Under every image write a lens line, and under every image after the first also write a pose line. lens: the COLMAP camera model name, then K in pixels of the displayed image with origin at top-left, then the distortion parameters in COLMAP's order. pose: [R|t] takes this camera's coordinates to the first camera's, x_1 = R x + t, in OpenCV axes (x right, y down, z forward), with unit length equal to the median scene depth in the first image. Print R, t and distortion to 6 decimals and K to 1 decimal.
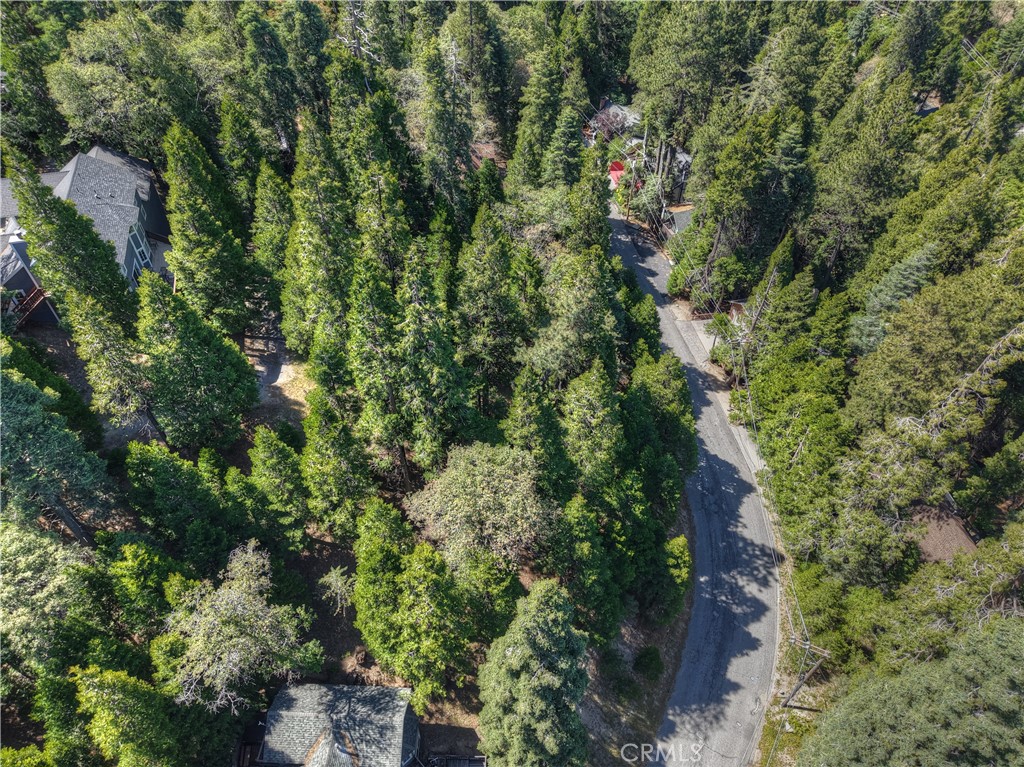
lens RADIAL K [[709.6, 0, 516.0], [0, 709.6, 382.8], [0, 0, 1]] dist [0.009579, -0.000820]
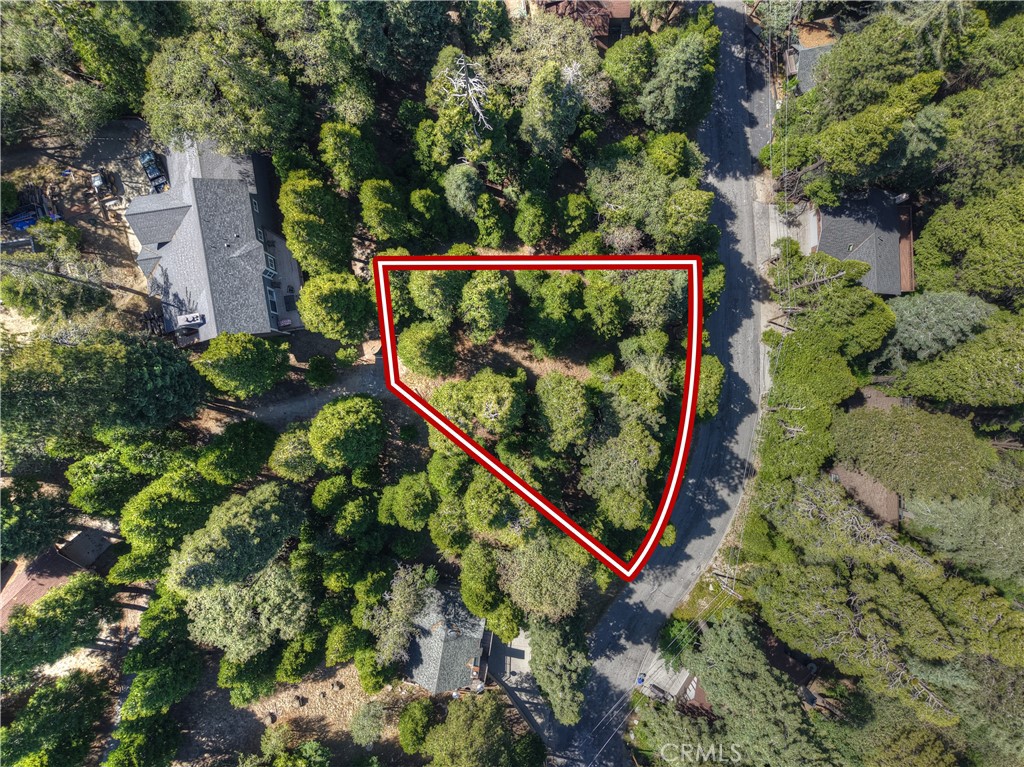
lens RADIAL K [[709.6, 0, 509.2], [0, 709.6, 383.4], [0, 0, 1]] dist [0.009579, -0.000820]
pose [[0.990636, 0.135778, 0.014316, -0.138406], [-0.108003, 0.715176, 0.690550, -0.788095], [0.083523, -0.685630, 0.723143, 0.092397]]
